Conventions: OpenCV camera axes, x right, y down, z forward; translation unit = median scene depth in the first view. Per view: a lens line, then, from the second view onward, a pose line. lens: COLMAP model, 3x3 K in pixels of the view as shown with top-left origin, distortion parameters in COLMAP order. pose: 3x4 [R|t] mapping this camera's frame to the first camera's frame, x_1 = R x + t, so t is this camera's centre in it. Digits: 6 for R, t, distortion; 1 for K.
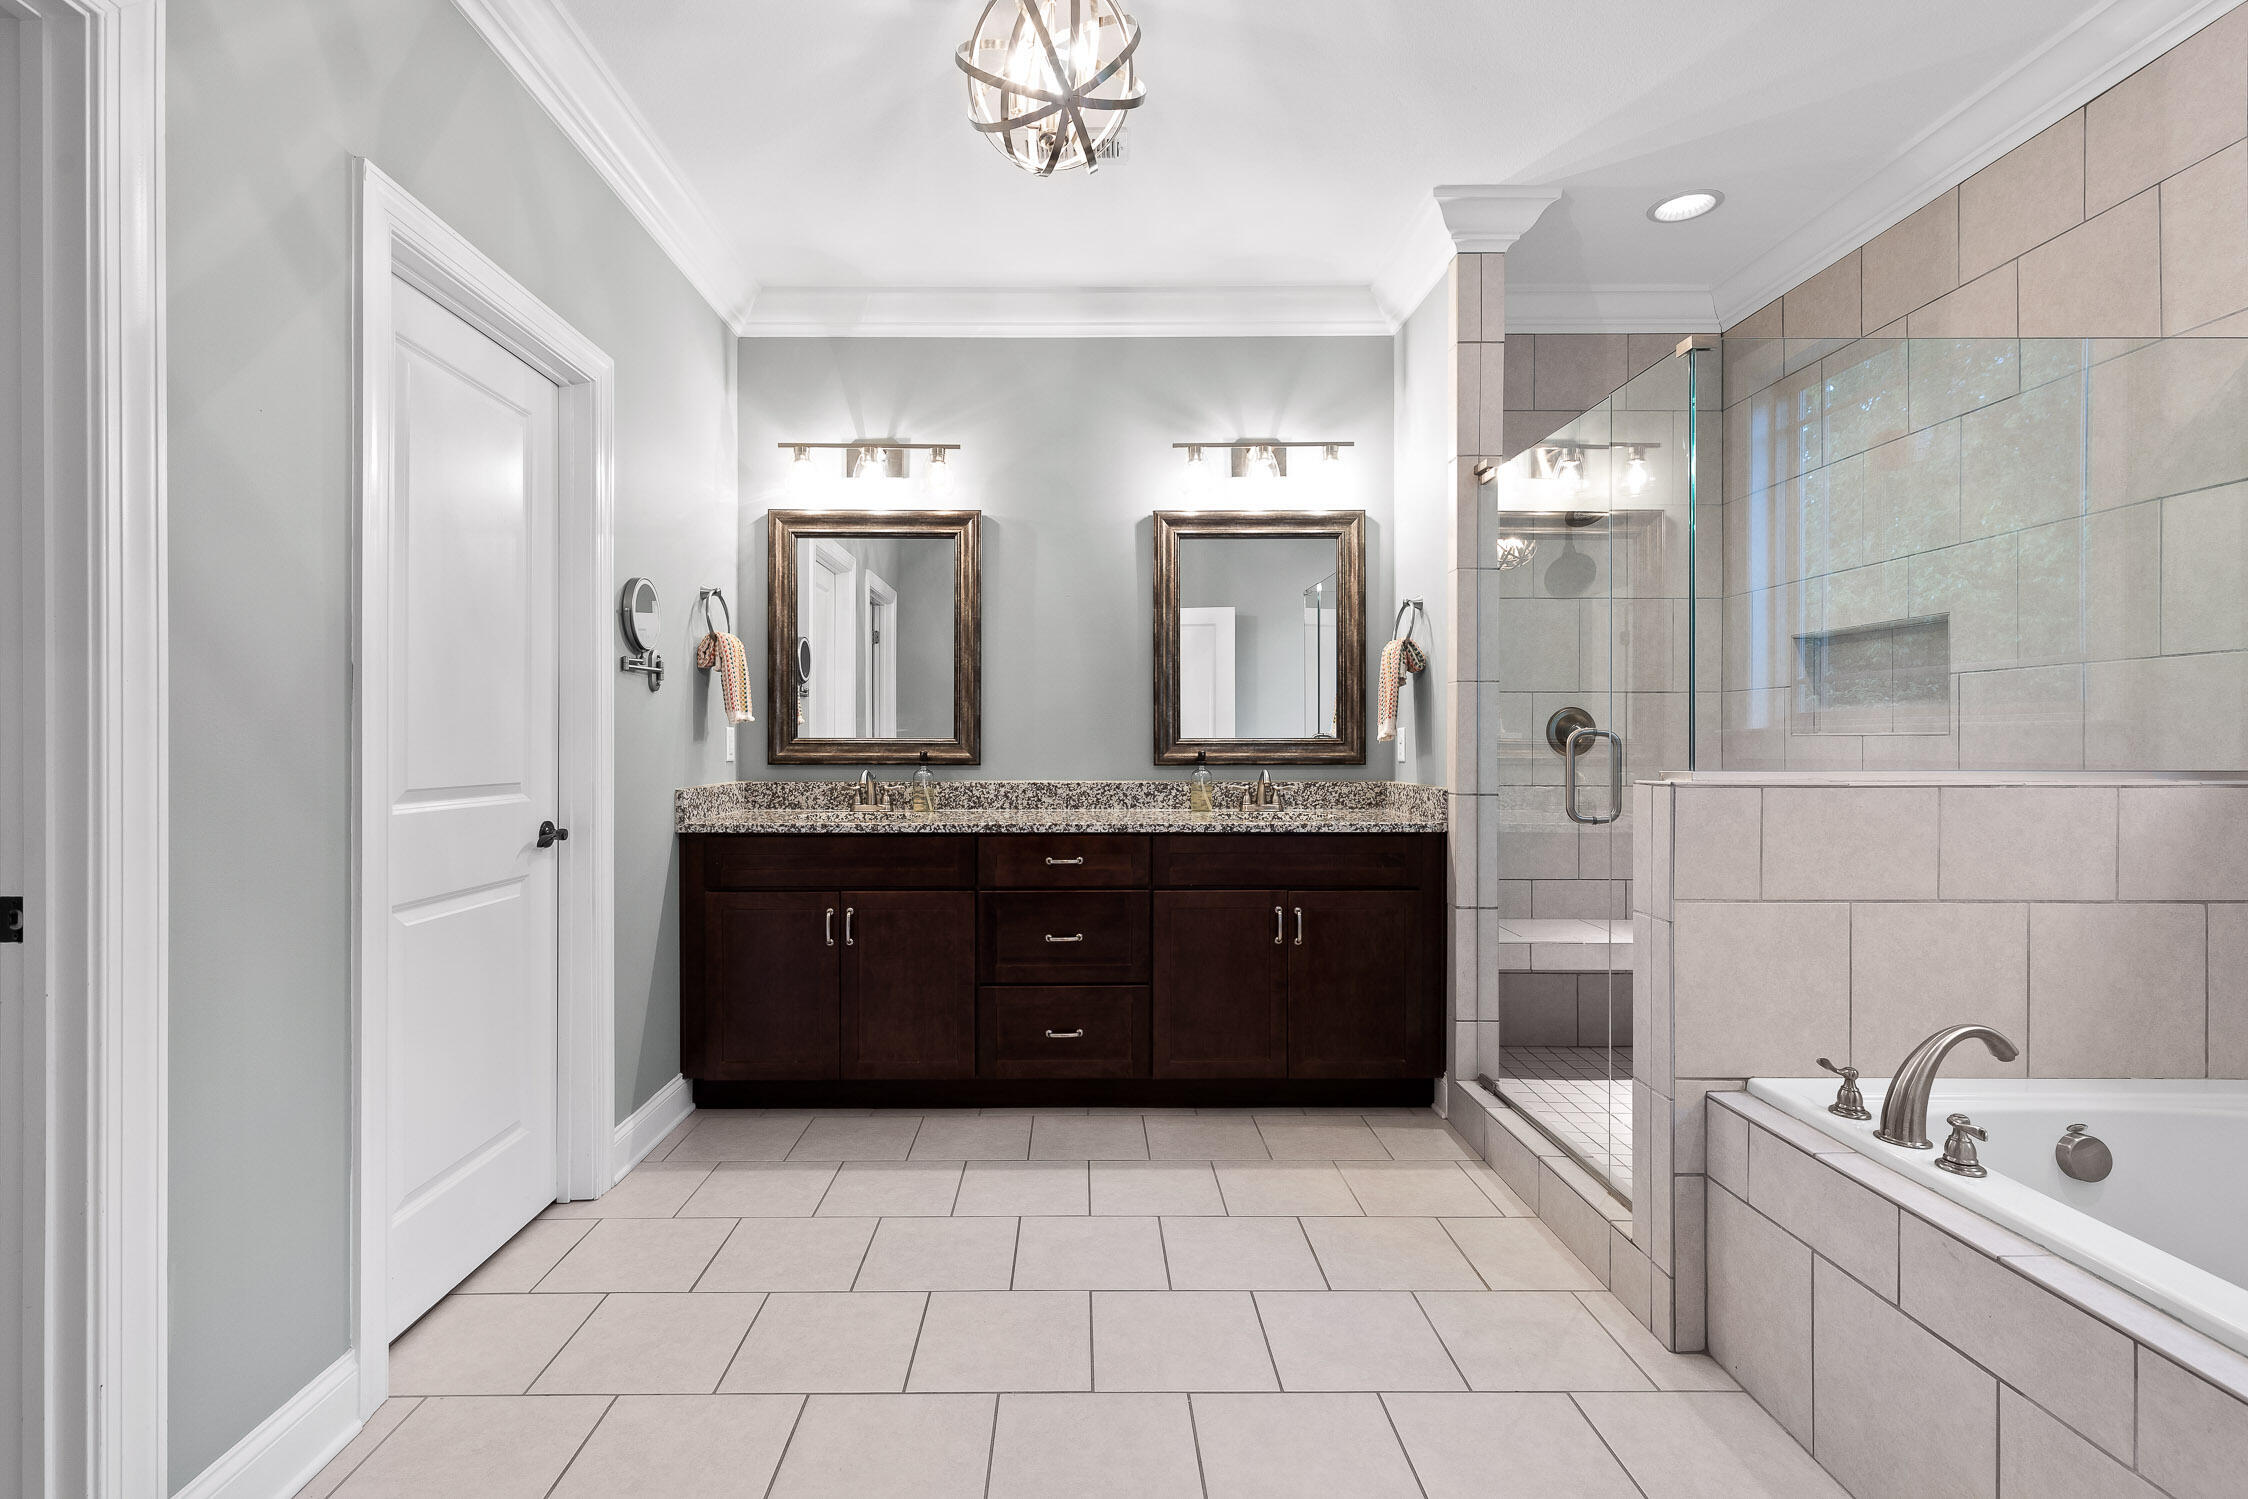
lens RADIAL K [[1008.3, 0, 1095.6], [0, 1008.3, 742.2], [0, 0, 1]] dist [0.013963, -0.000314]
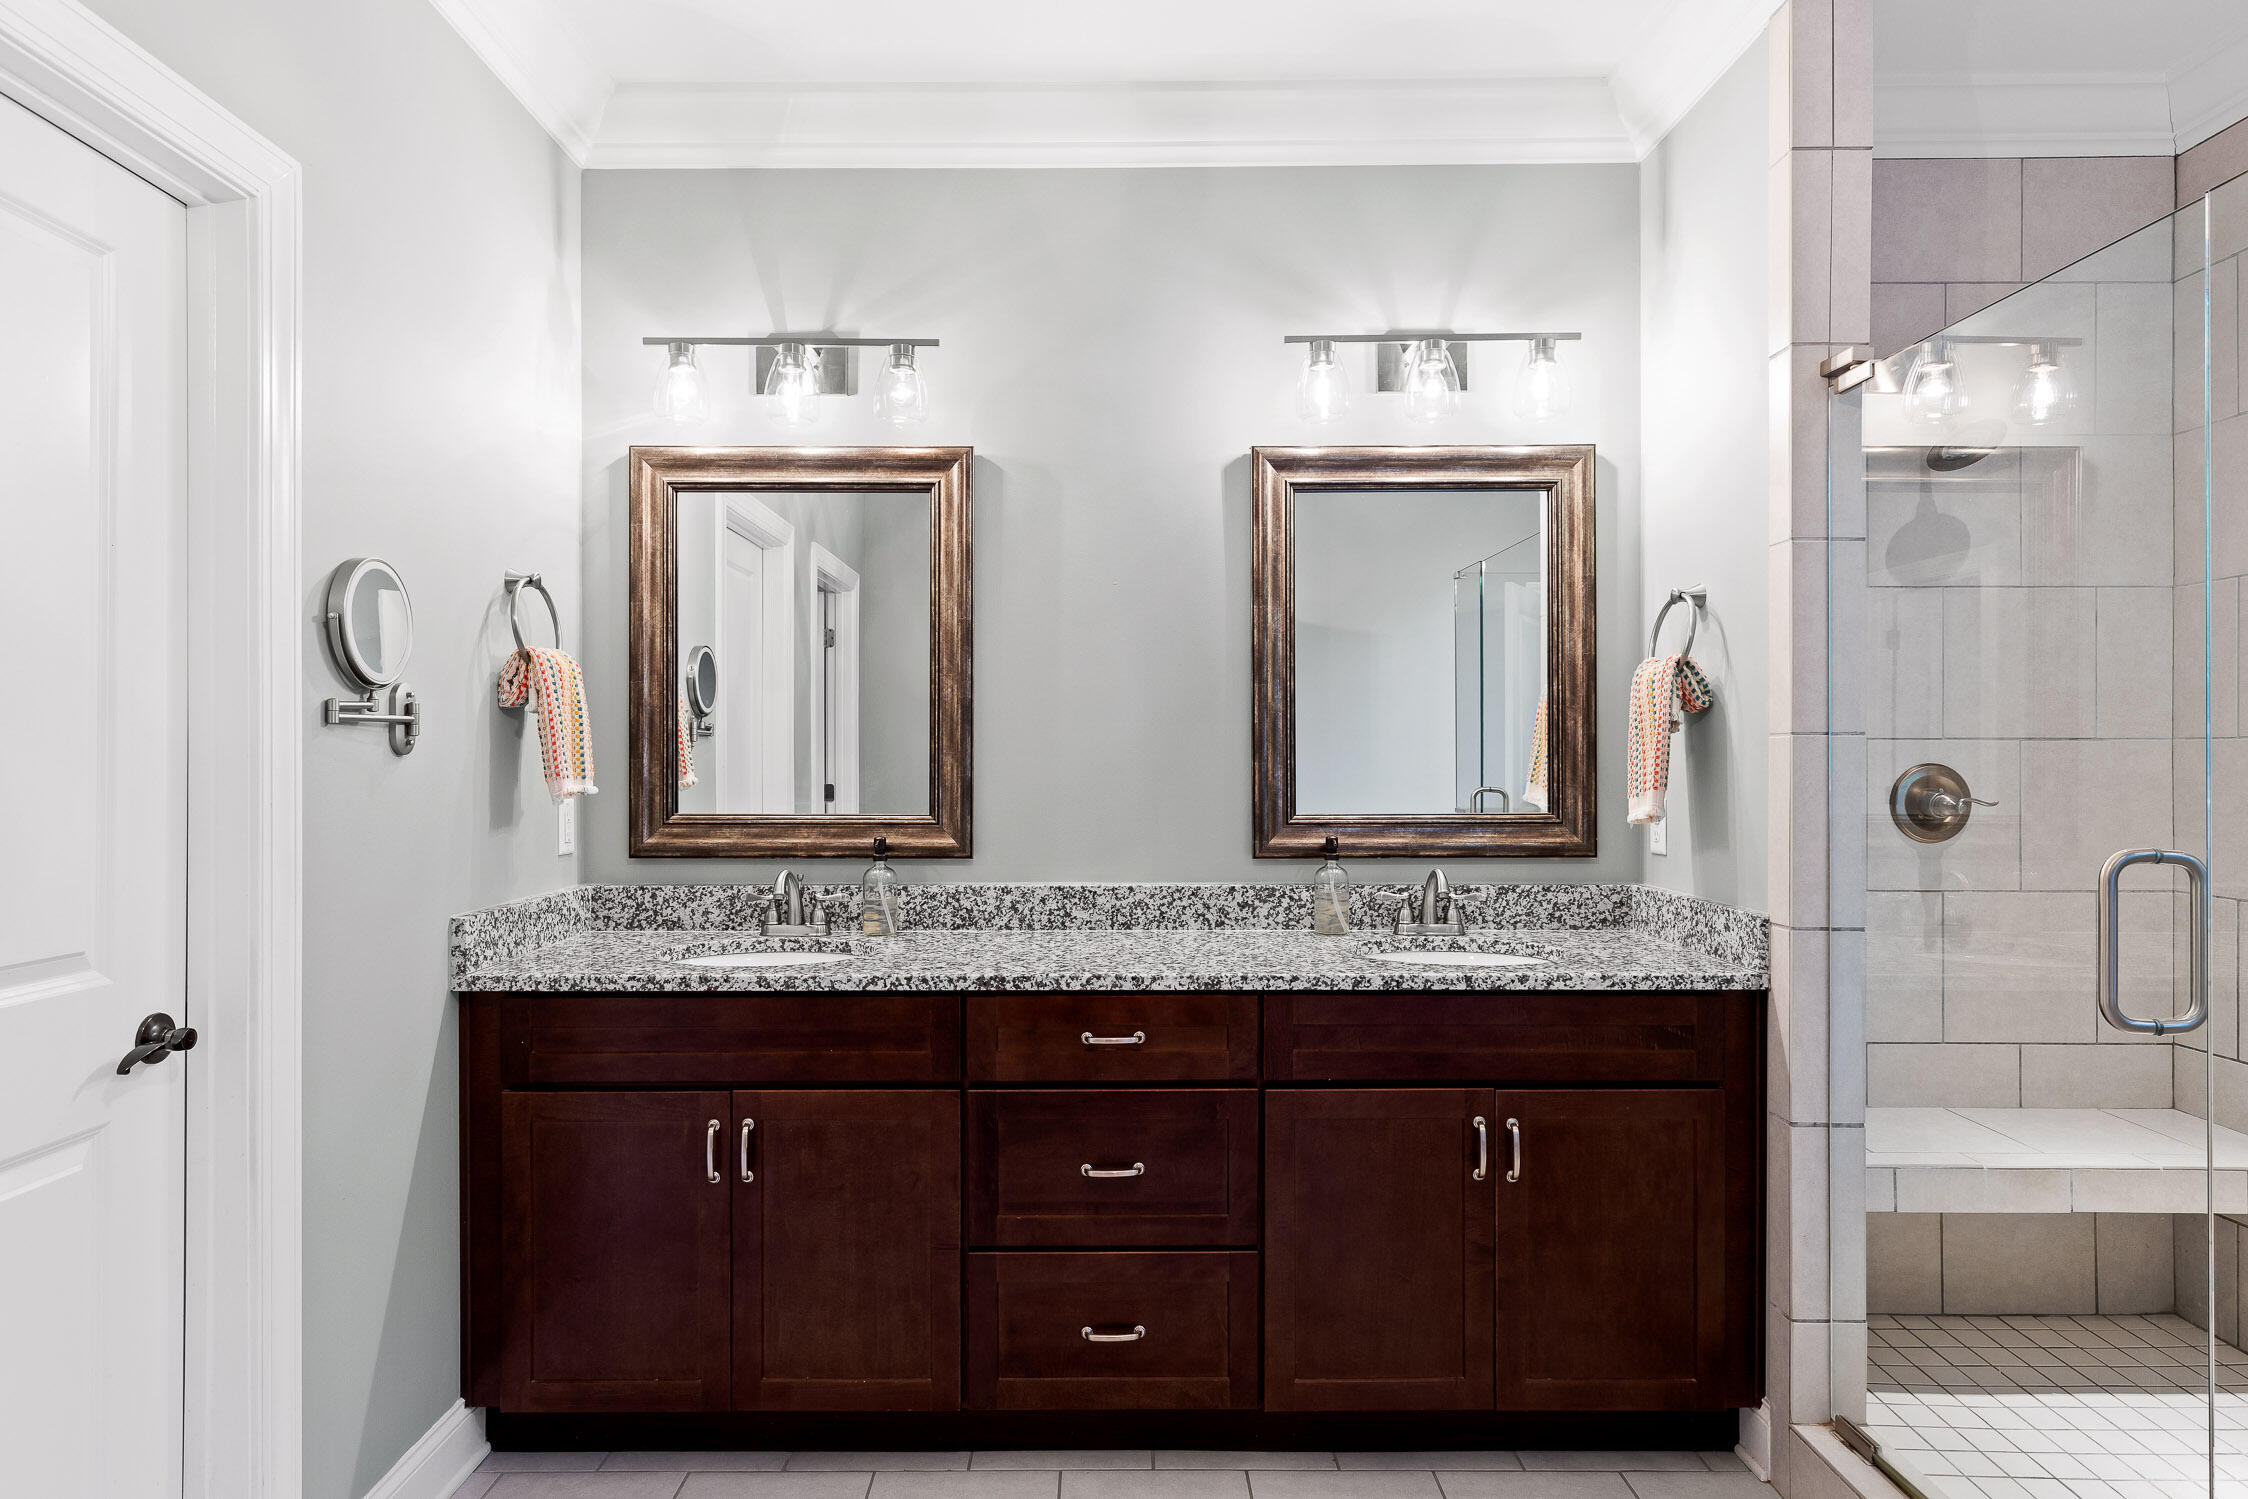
lens RADIAL K [[1259.8, 0, 1120.5], [0, 1259.8, 752.7], [0, 0, 1]] dist [0.002260, 0.001895]
pose [[0.999985, -0.001146, -0.005328, -0.020899], [0.001128, 0.999994, -0.003354, -0.042705], [0.005332, 0.003347, 0.999980, 0.248643]]
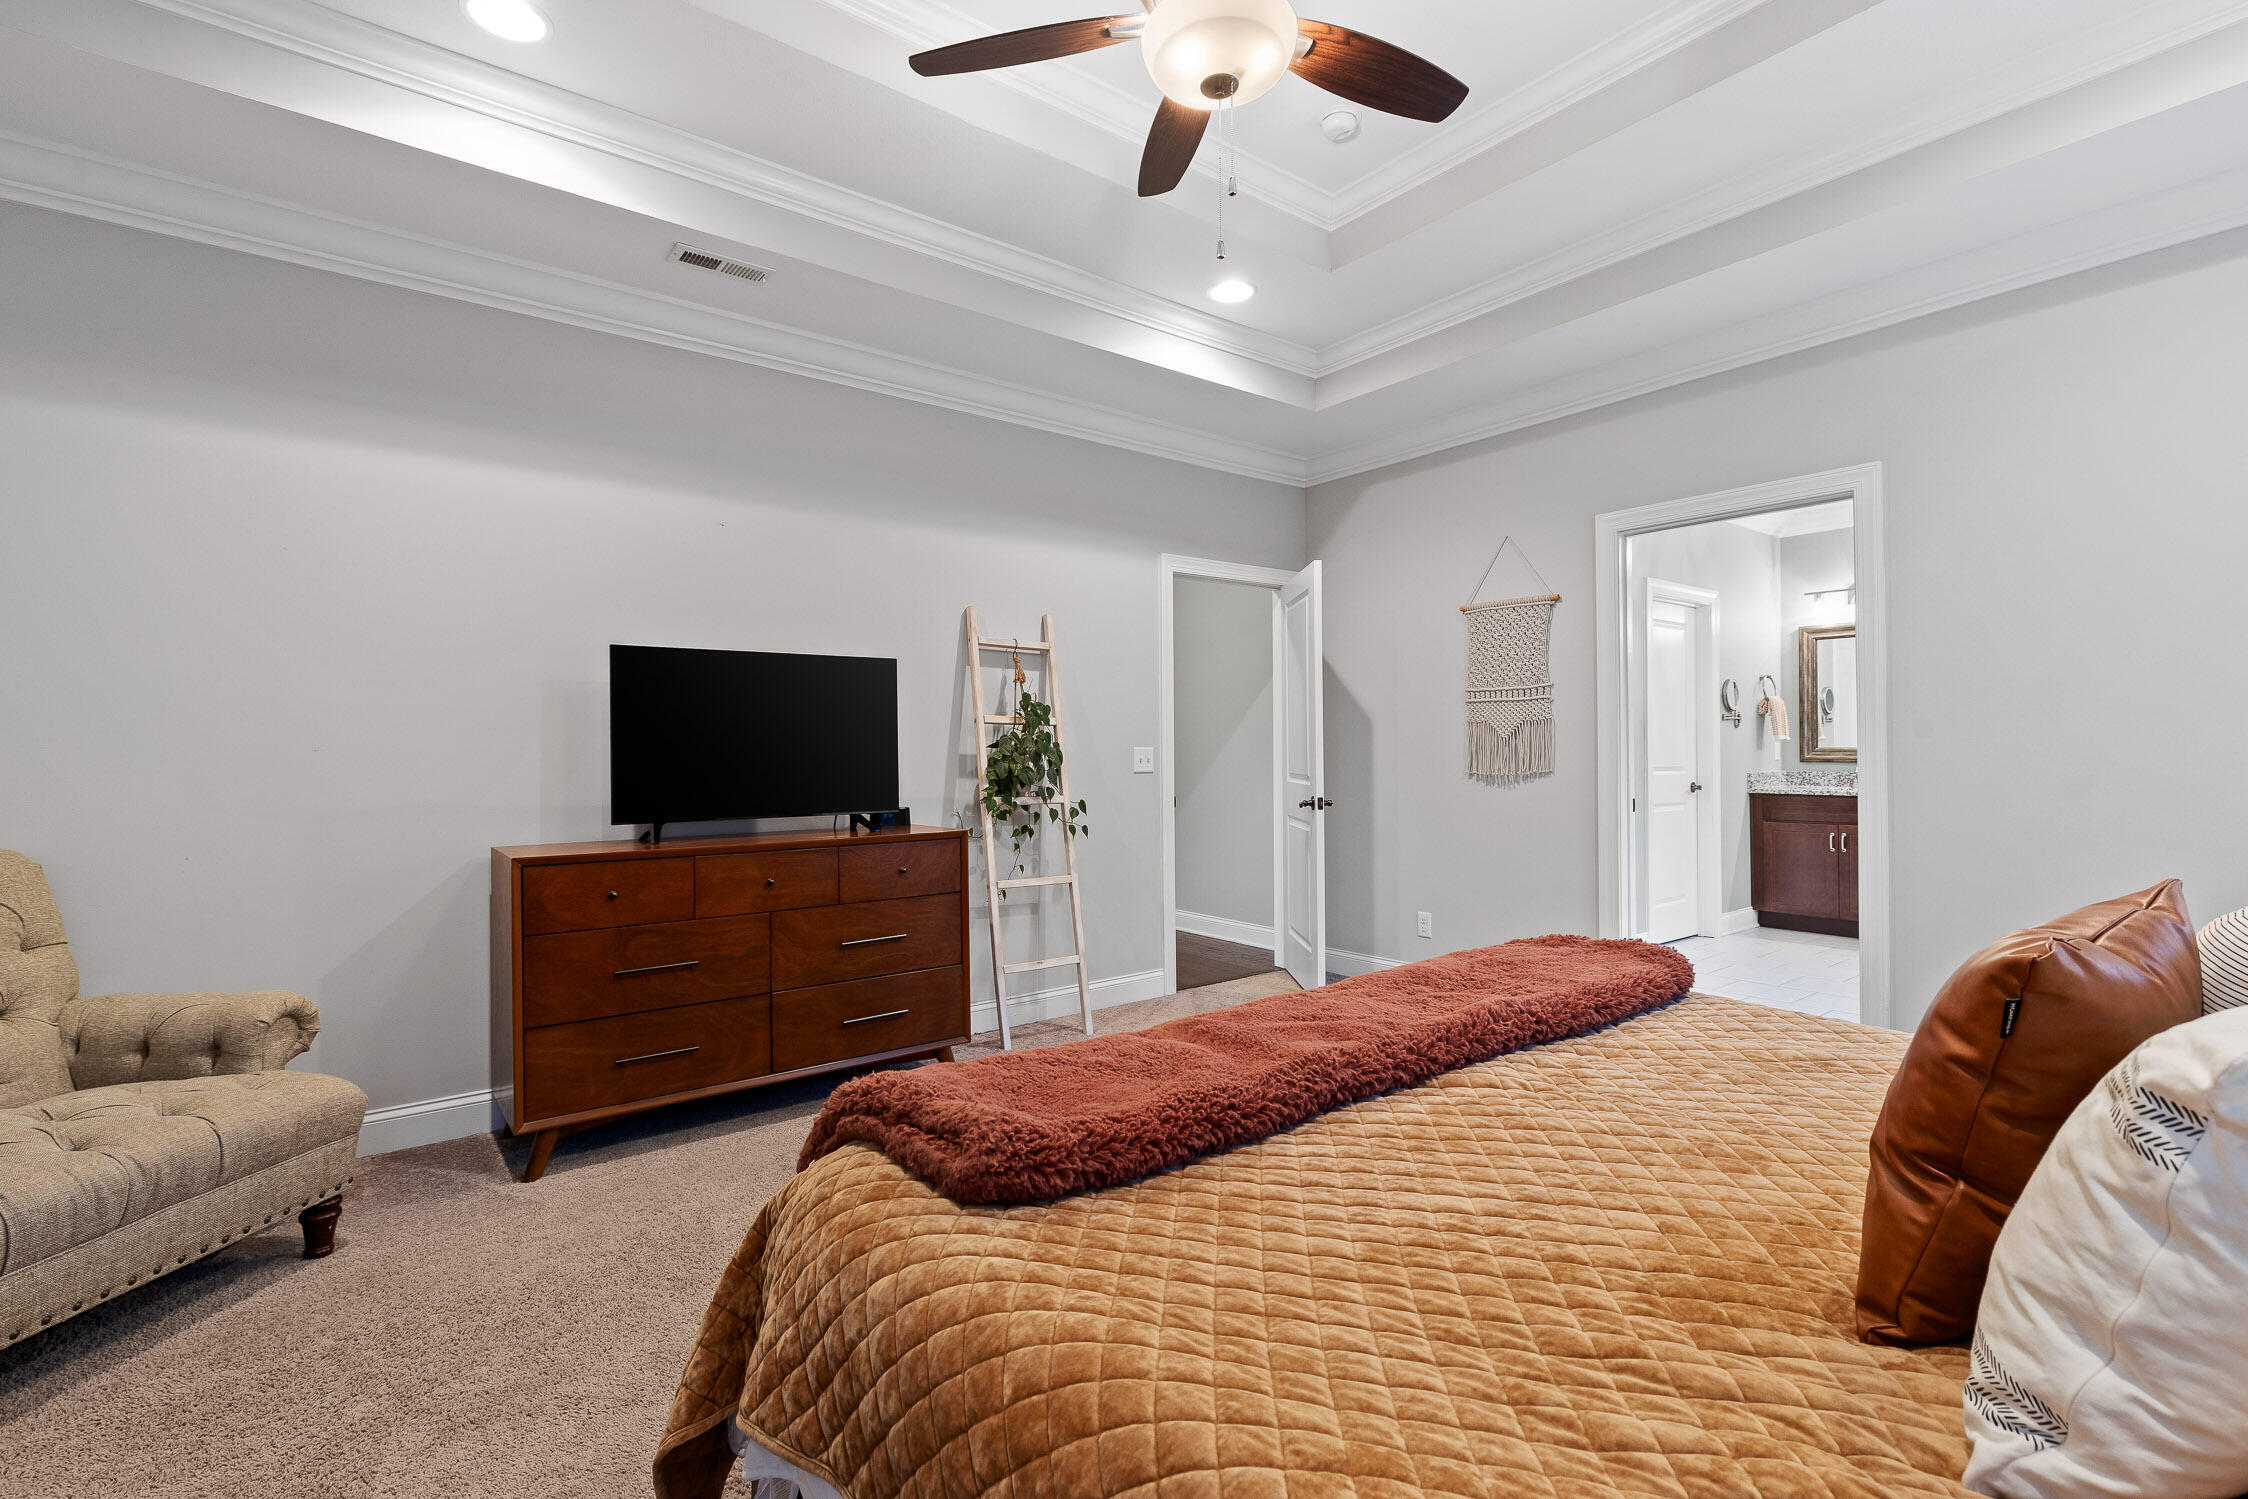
lens RADIAL K [[1008.3, 0, 1128.5], [0, 1008.3, 746.3], [0, 0, 1]] dist [0.013963, -0.000314]
pose [[0.596233, -0.006073, -0.802789, 0.488176], [0.005635, 0.999978, -0.003379, -0.008179], [0.802792, -0.002509, 0.596254, -1.235005]]
